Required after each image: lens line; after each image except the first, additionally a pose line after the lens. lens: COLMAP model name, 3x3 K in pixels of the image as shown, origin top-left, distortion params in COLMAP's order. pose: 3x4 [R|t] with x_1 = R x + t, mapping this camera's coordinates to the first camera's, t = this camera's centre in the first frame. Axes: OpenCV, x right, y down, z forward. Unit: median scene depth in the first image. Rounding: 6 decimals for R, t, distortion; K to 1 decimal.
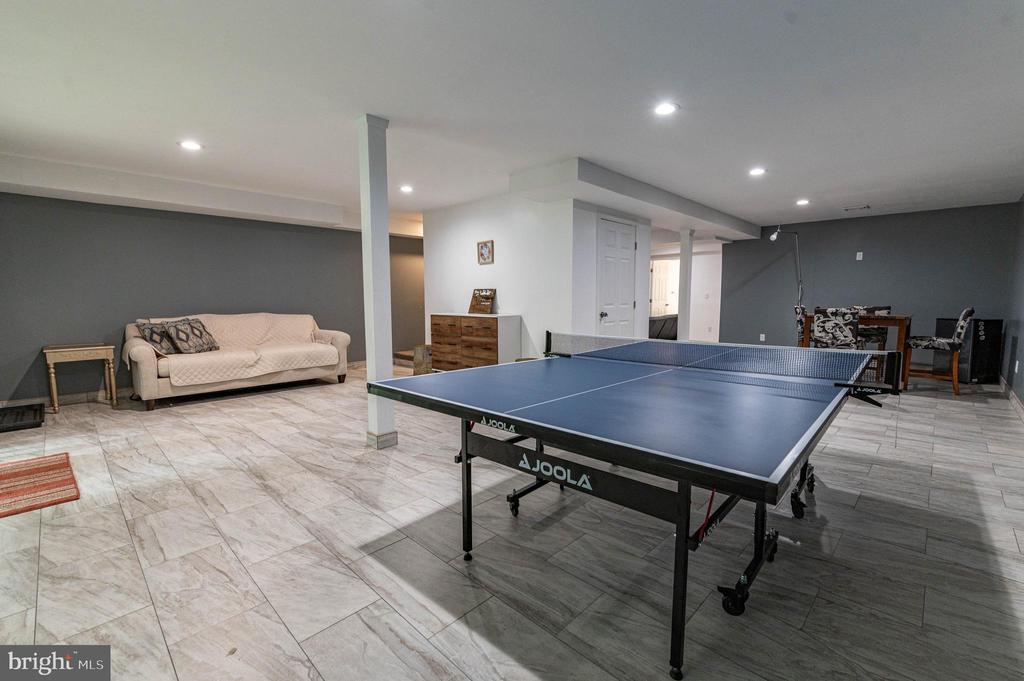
lens RADIAL K [[443.3, 0, 522.5], [0, 443.3, 336.8], [0, 0, 1]] dist [0.000266, -0.000001]
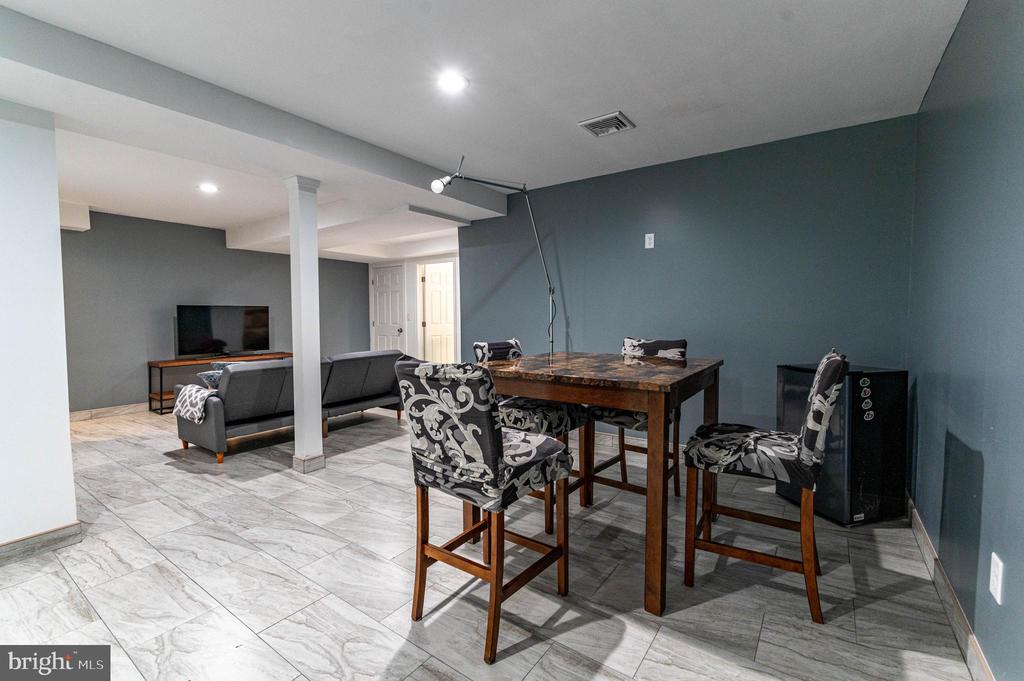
lens RADIAL K [[443.3, 0, 508.4], [0, 443.3, 337.2], [0, 0, 1]] dist [0.000266, -0.000001]
pose [[0.990095, -0.012896, 0.139802, 0.723808], [0.018803, 0.998982, -0.041009, -0.069440], [-0.139131, 0.043231, 0.989330, 0.709782]]
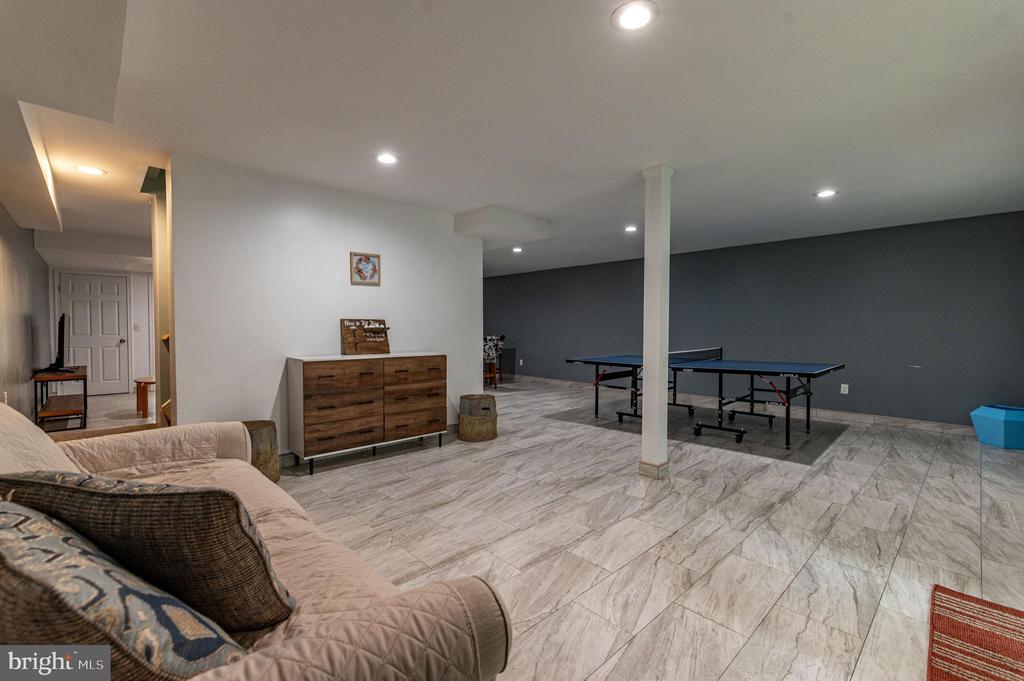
lens RADIAL K [[443.3, 0, 518.0], [0, 443.3, 341.4], [0, 0, 1]] dist [0.000266, -0.000001]
pose [[0.047974, -0.028648, 0.998438, -0.908209], [0.088664, 0.995765, 0.024311, -0.078575], [-0.994906, 0.087359, 0.050310, 0.832117]]
